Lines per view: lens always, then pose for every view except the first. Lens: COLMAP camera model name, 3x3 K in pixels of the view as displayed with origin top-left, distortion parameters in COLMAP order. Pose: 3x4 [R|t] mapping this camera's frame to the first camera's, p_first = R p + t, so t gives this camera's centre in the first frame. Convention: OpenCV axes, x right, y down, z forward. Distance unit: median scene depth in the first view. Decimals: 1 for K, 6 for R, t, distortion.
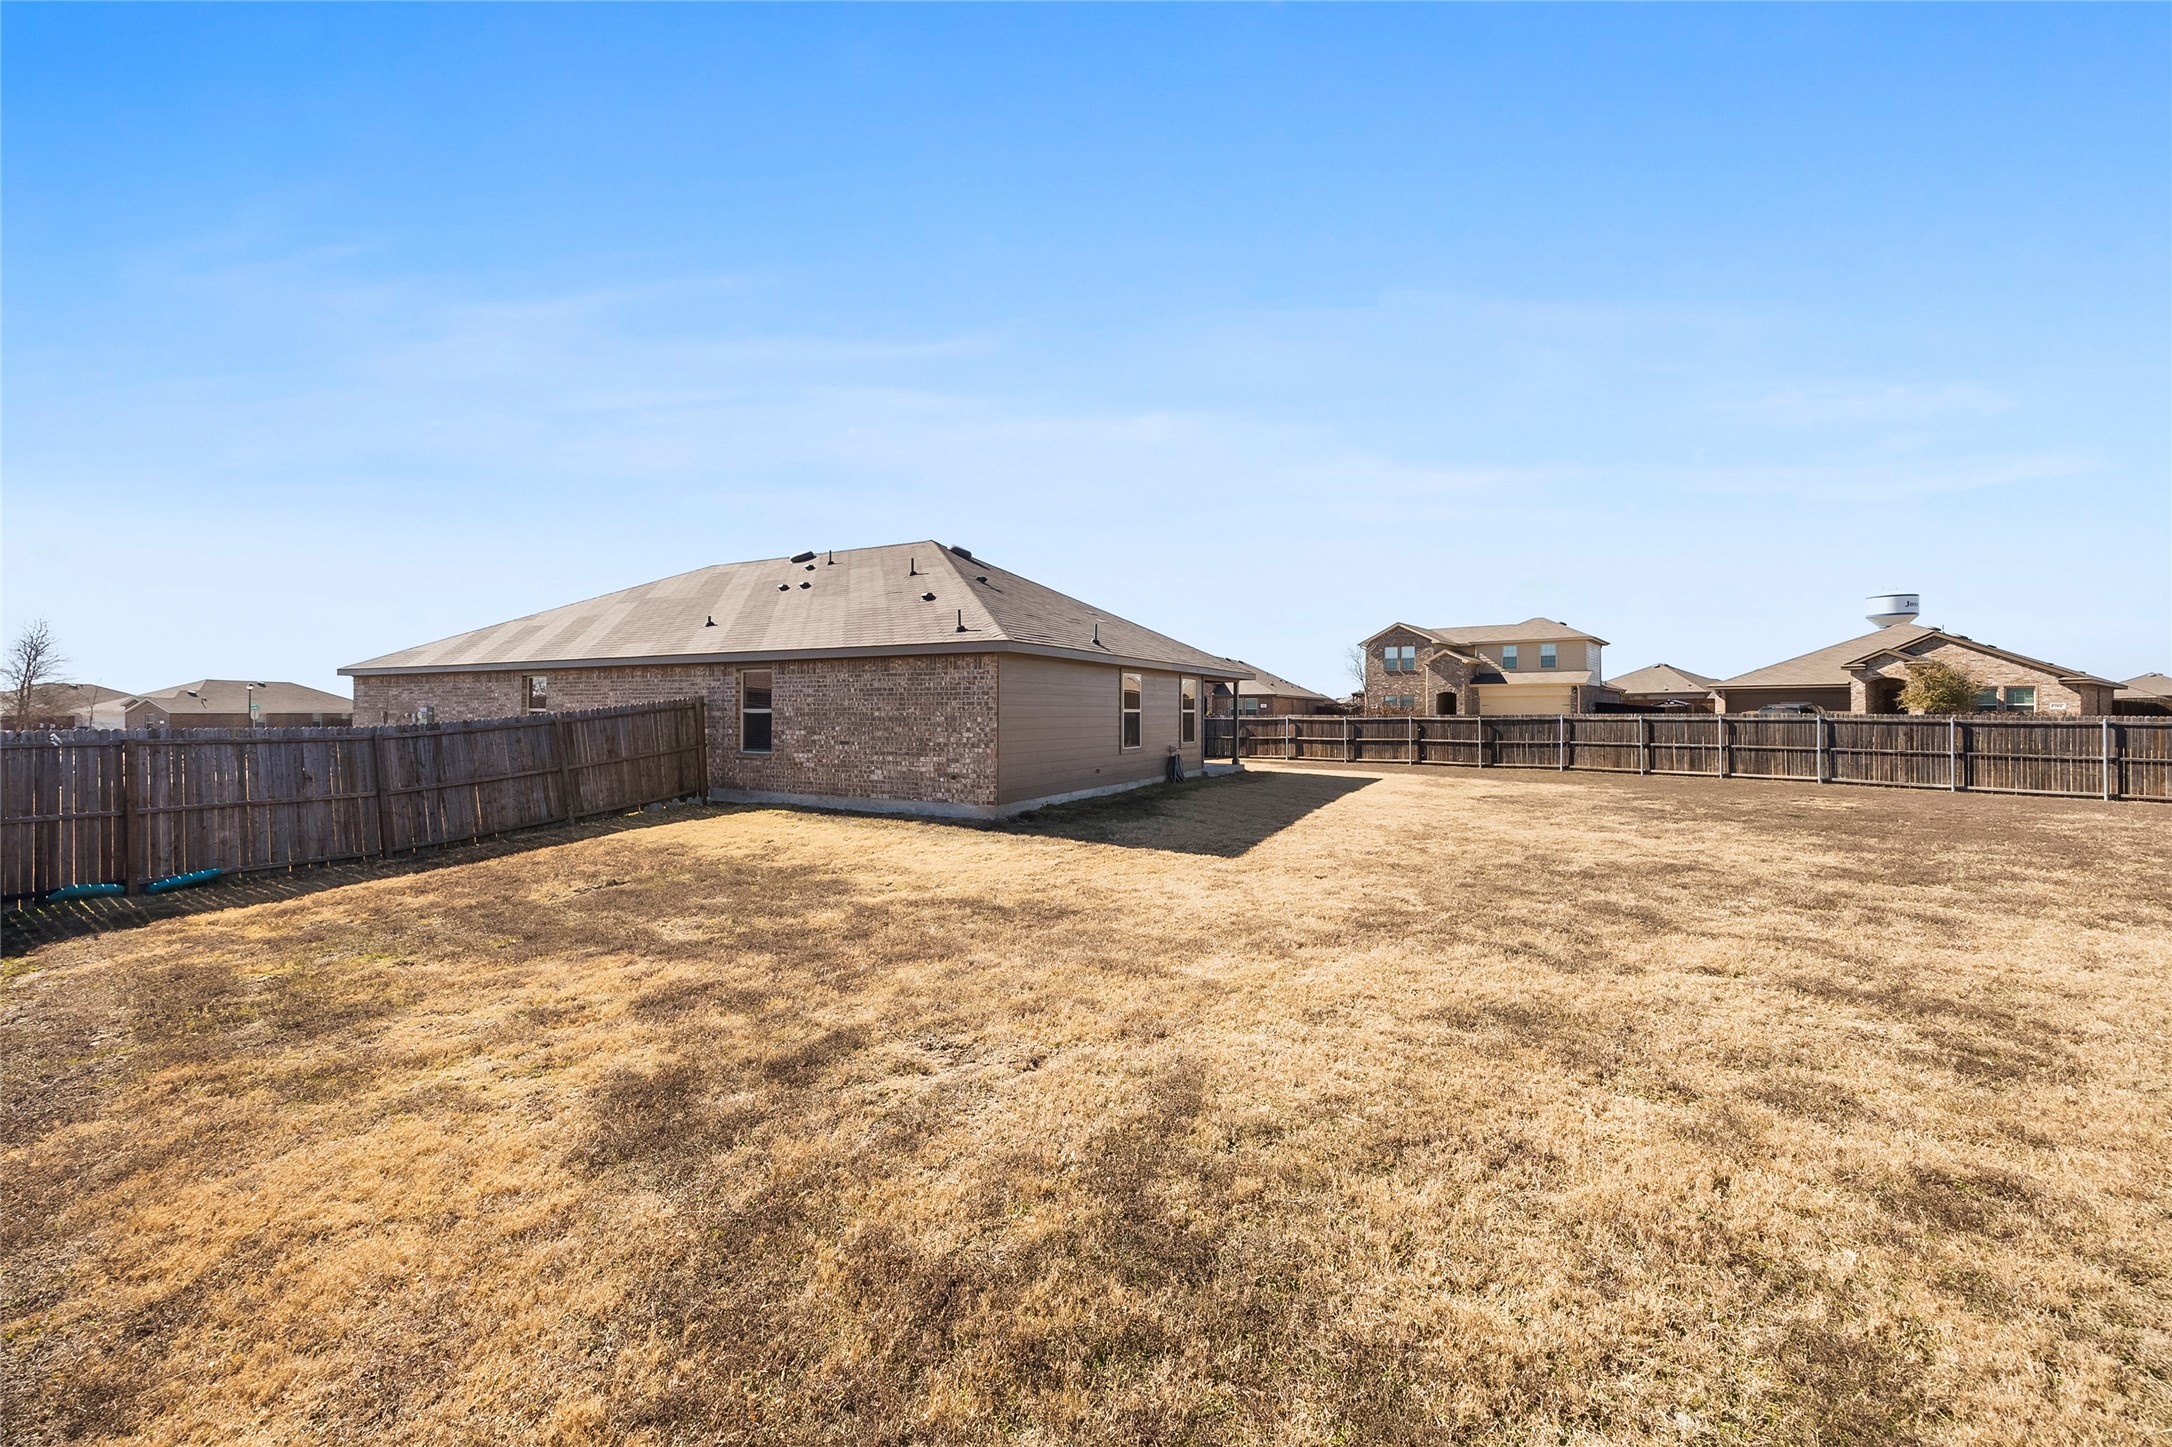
lens RADIAL K [[870.4, 0, 1089.0], [0, 870.4, 733.1], [0, 0, 1]] dist [0.000880, 0.000184]
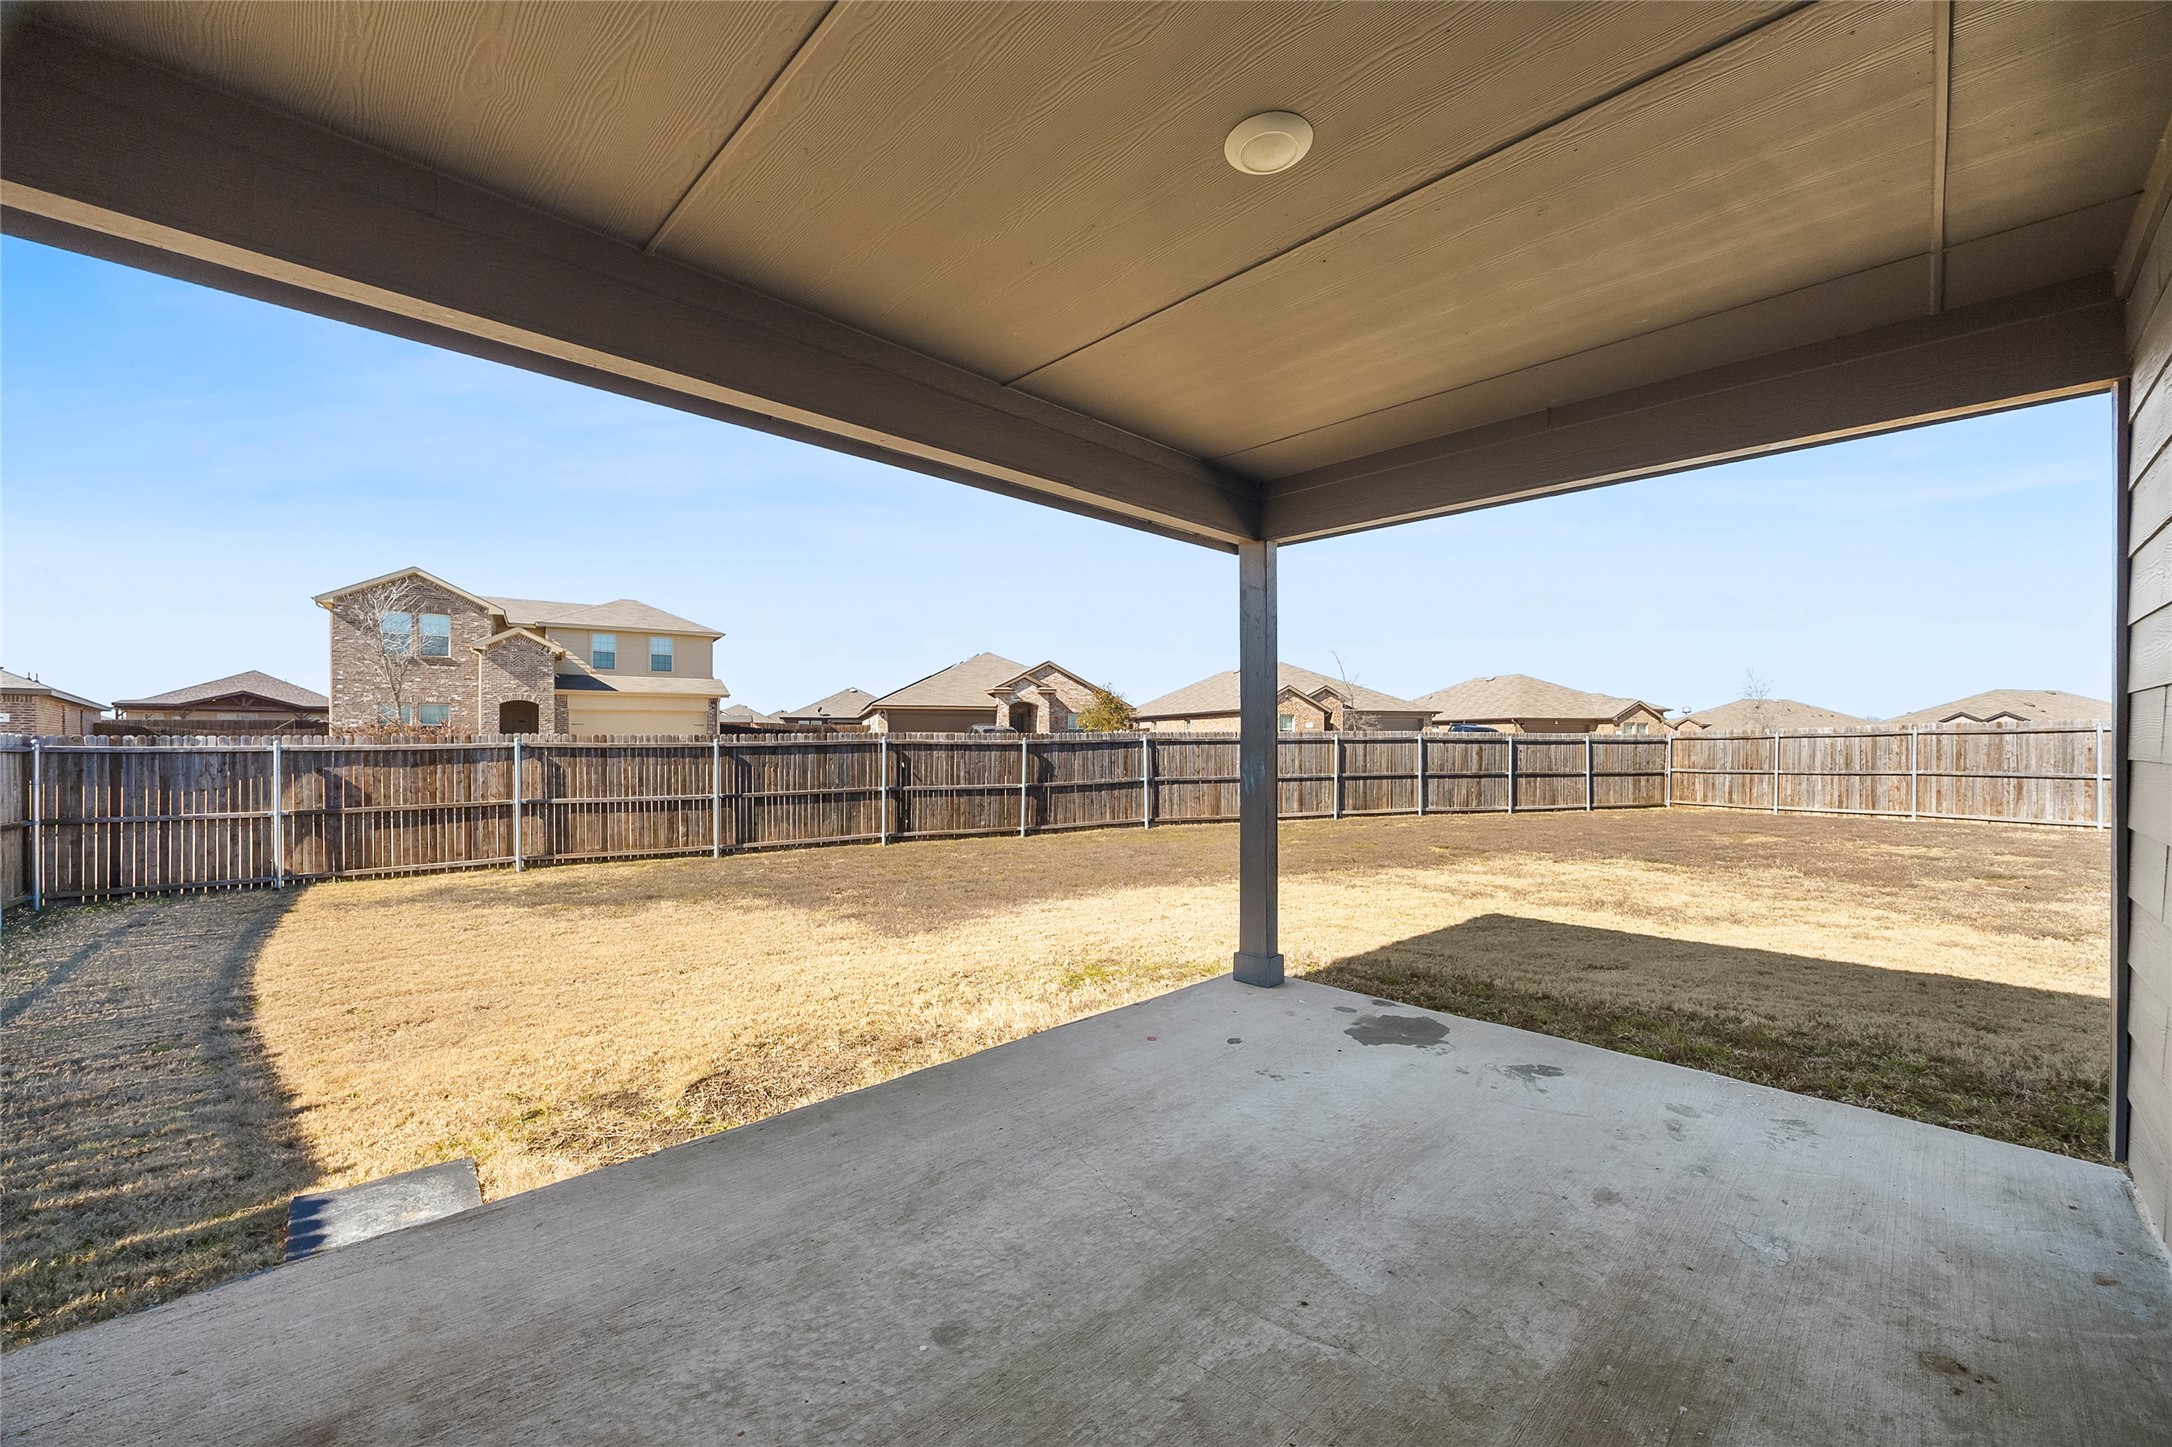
lens RADIAL K [[870.4, 0, 1089.0], [0, 870.4, 733.1], [0, 0, 1]] dist [0.000880, 0.000184]
pose [[0.314166, 0.004705, 0.949356, -0.025160], [0.025594, 0.999582, -0.013424, -0.007794], [-0.949023, 0.028516, 0.313914, 0.456707]]
